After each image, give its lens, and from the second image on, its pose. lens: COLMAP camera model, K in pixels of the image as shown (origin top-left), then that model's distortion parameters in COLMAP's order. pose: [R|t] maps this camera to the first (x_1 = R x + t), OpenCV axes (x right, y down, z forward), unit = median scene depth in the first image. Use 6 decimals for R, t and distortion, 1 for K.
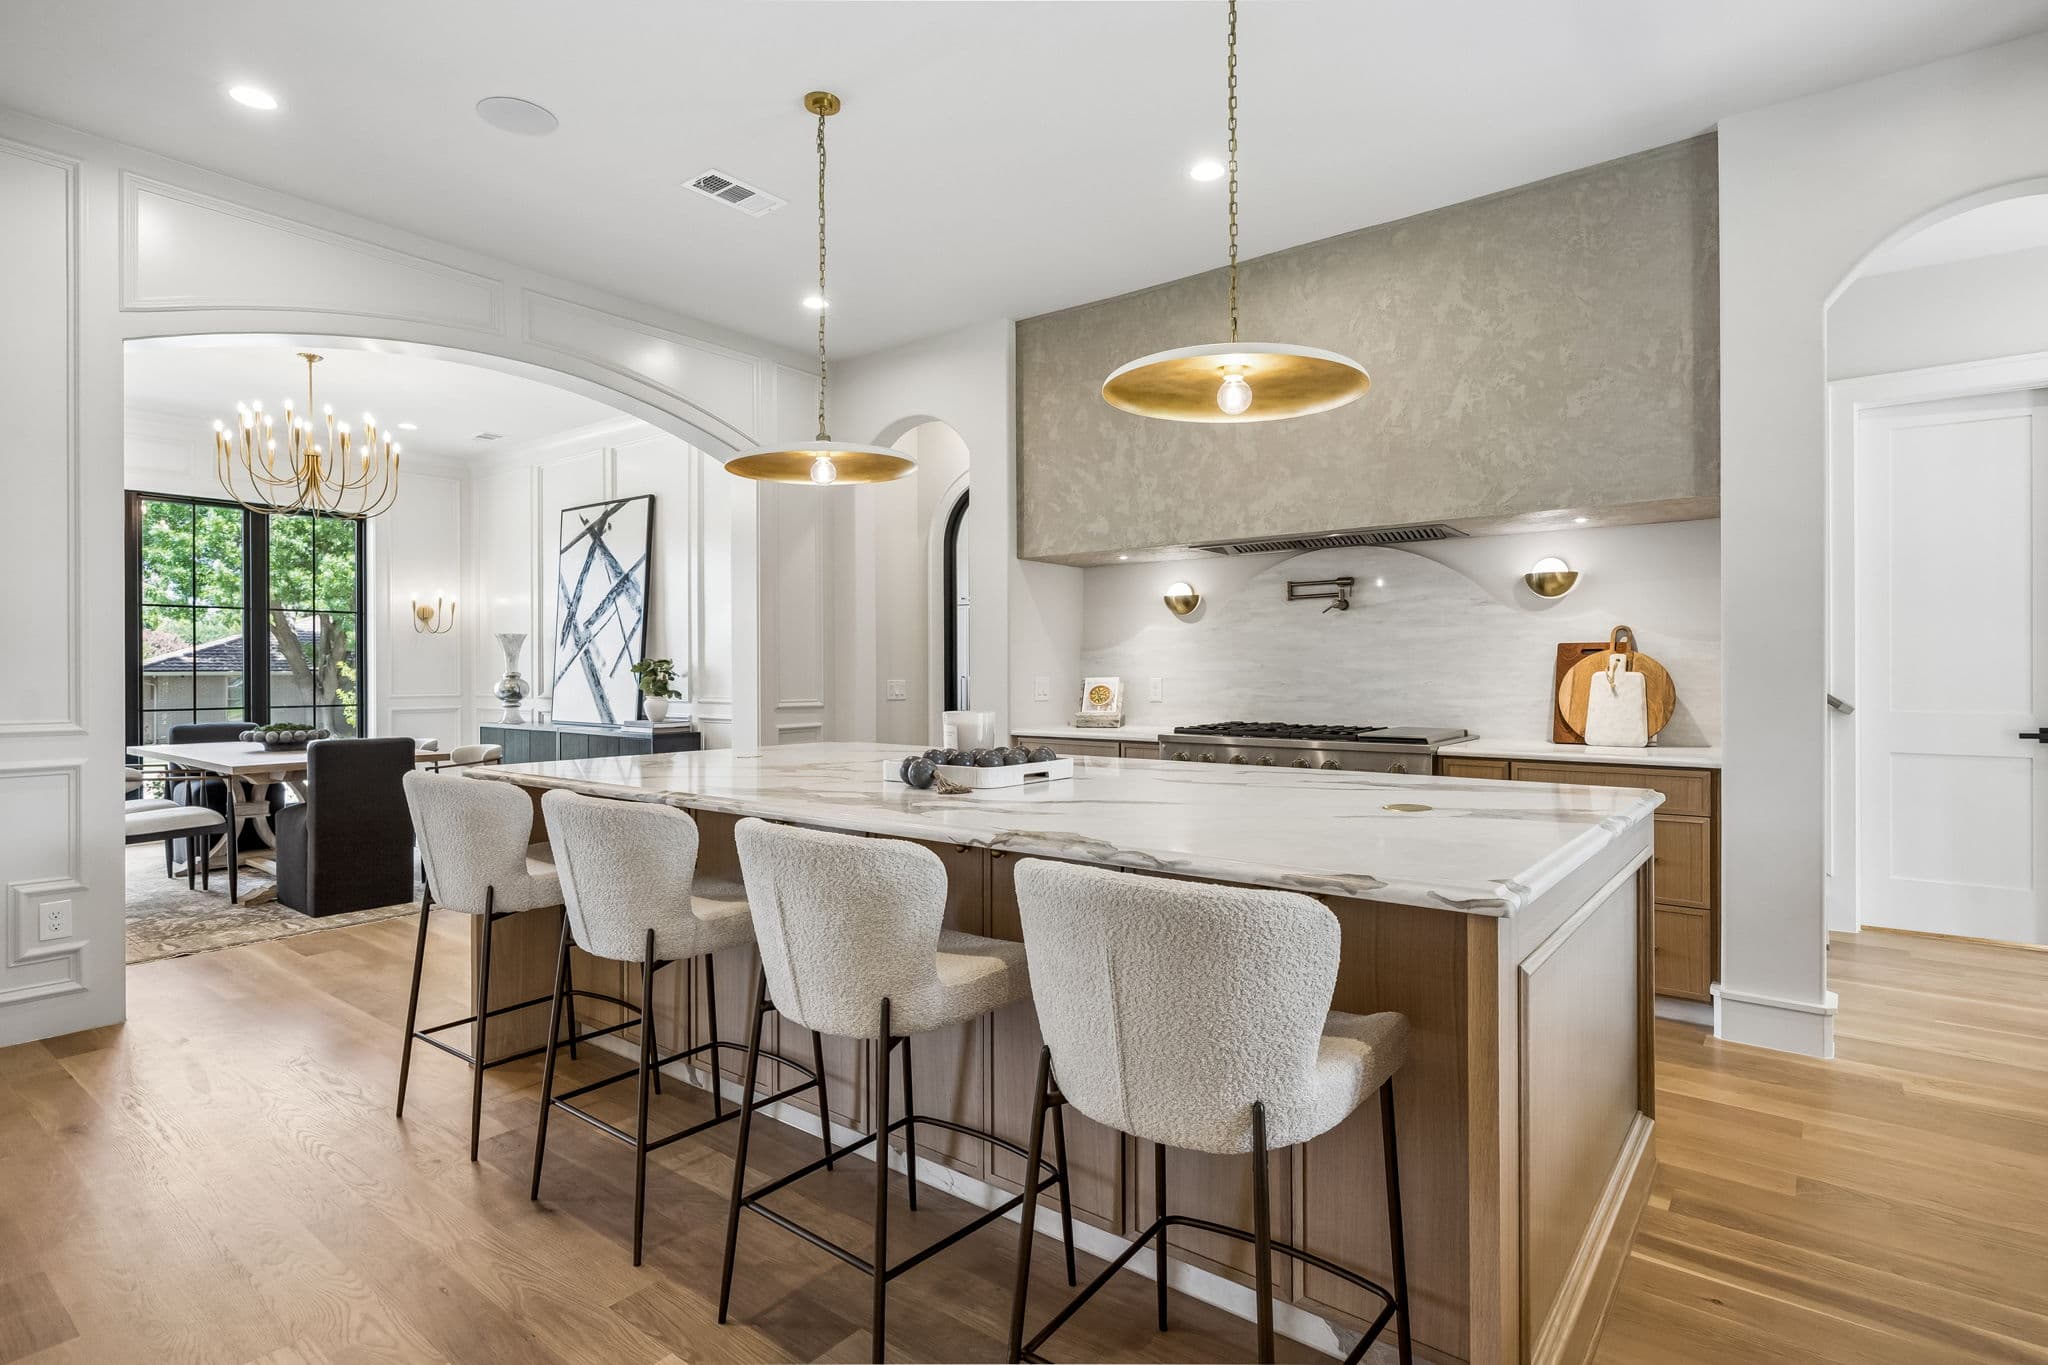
lens RADIAL K [[1023.7, 0, 1026.2], [0, 1023.7, 671.1], [0, 0, 1]] dist [0.001656, -0.000292]
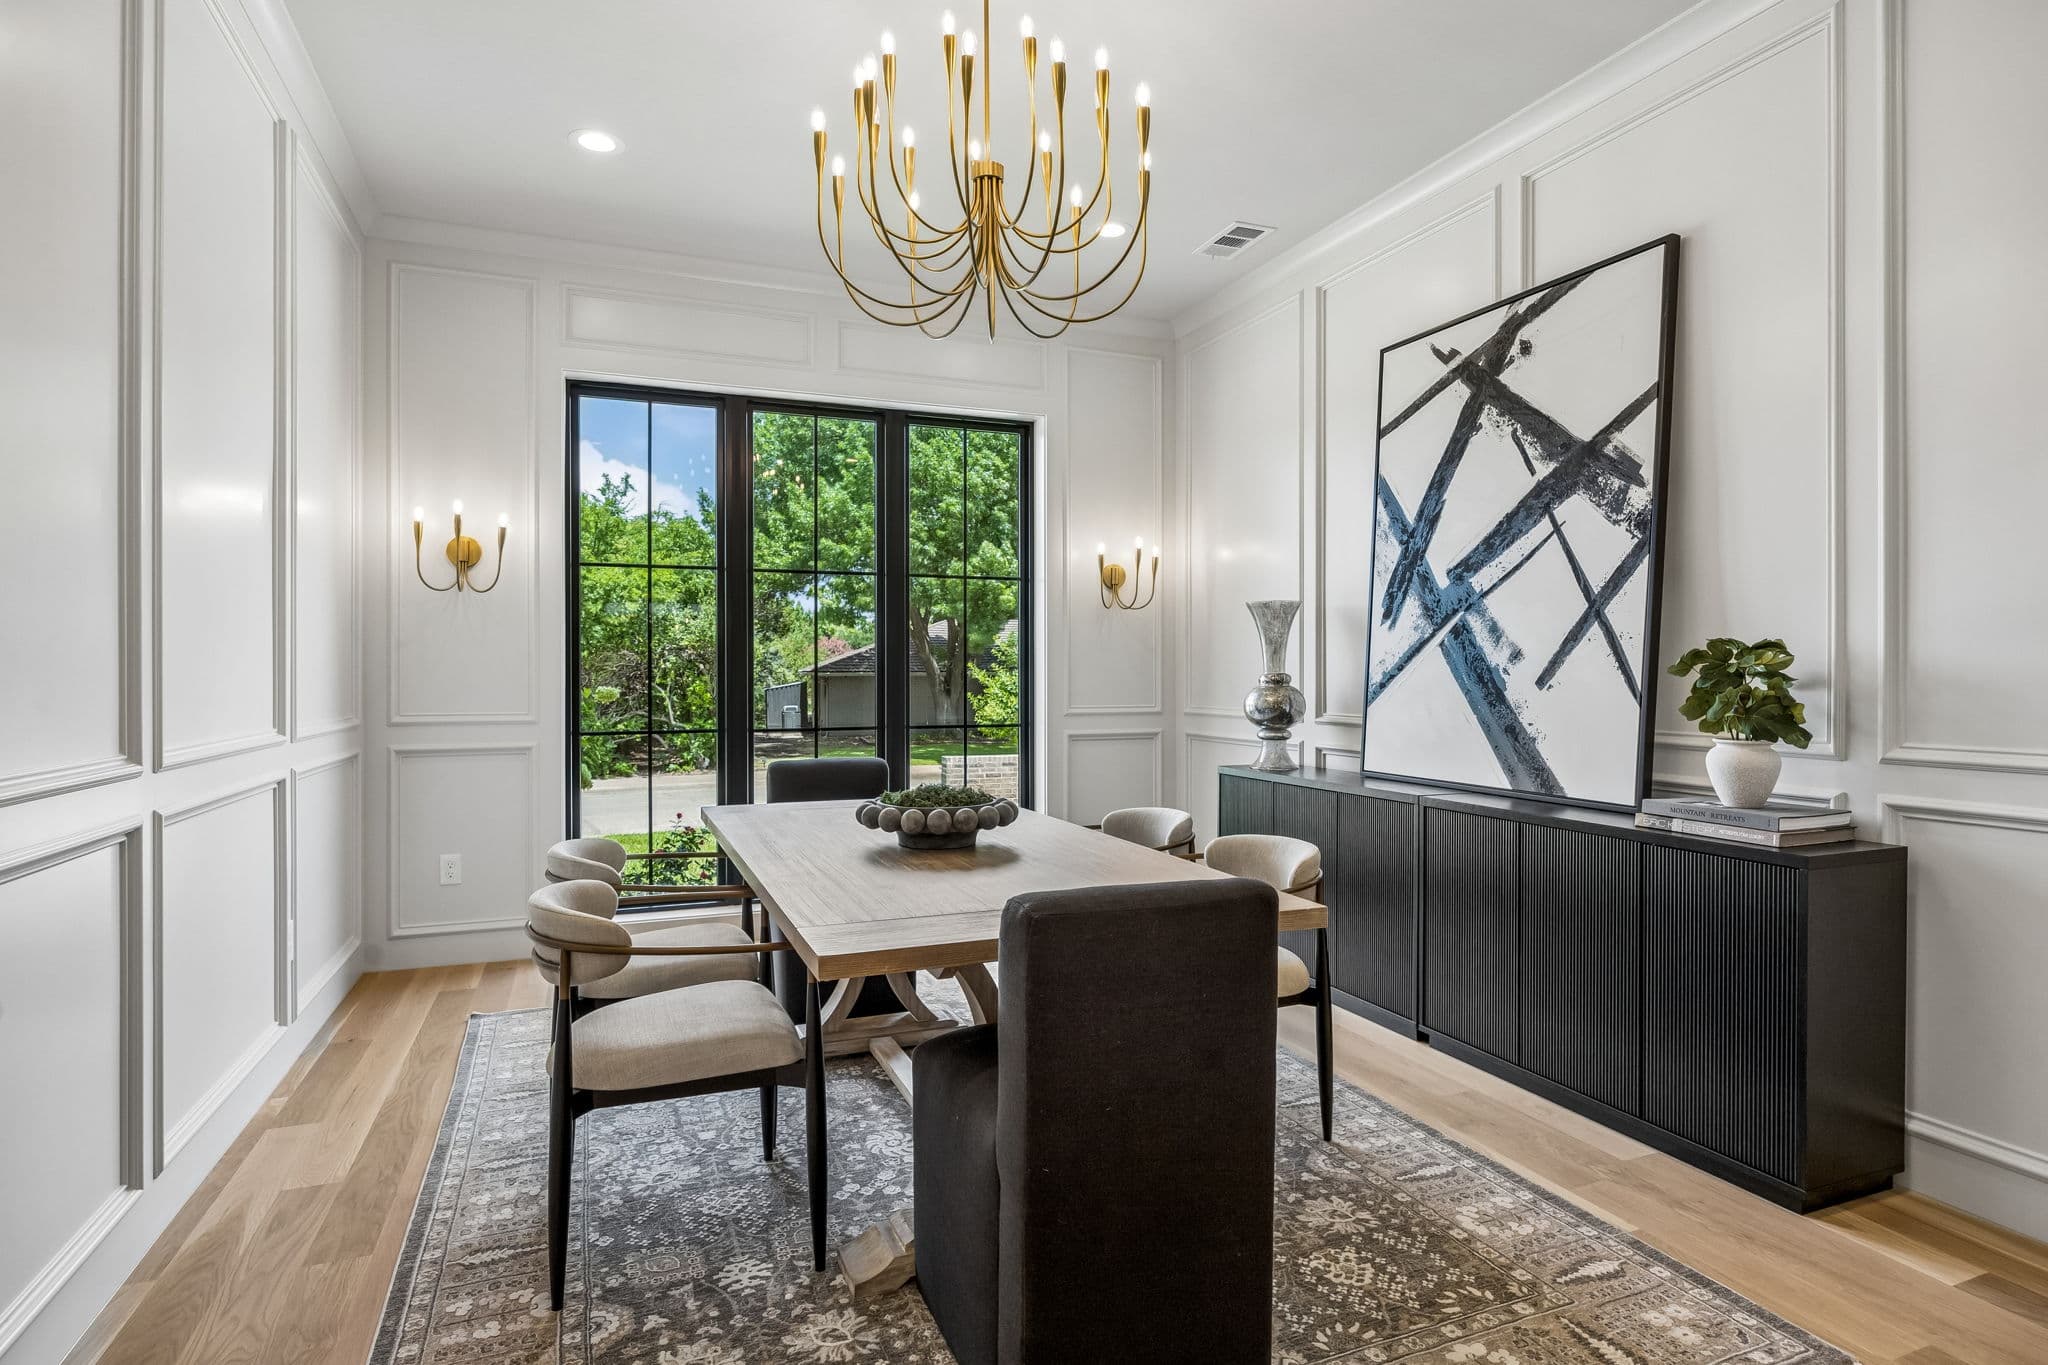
lens RADIAL K [[1023.7, 0, 1023.8], [0, 1023.7, 678.4], [0, 0, 1]] dist [0.001656, -0.000292]
pose [[0.866255, 0.005037, -0.499577, -0.368529], [-0.002386, 0.999979, 0.005946, 0.000700], [0.499597, -0.003958, 0.866249, 0.498623]]
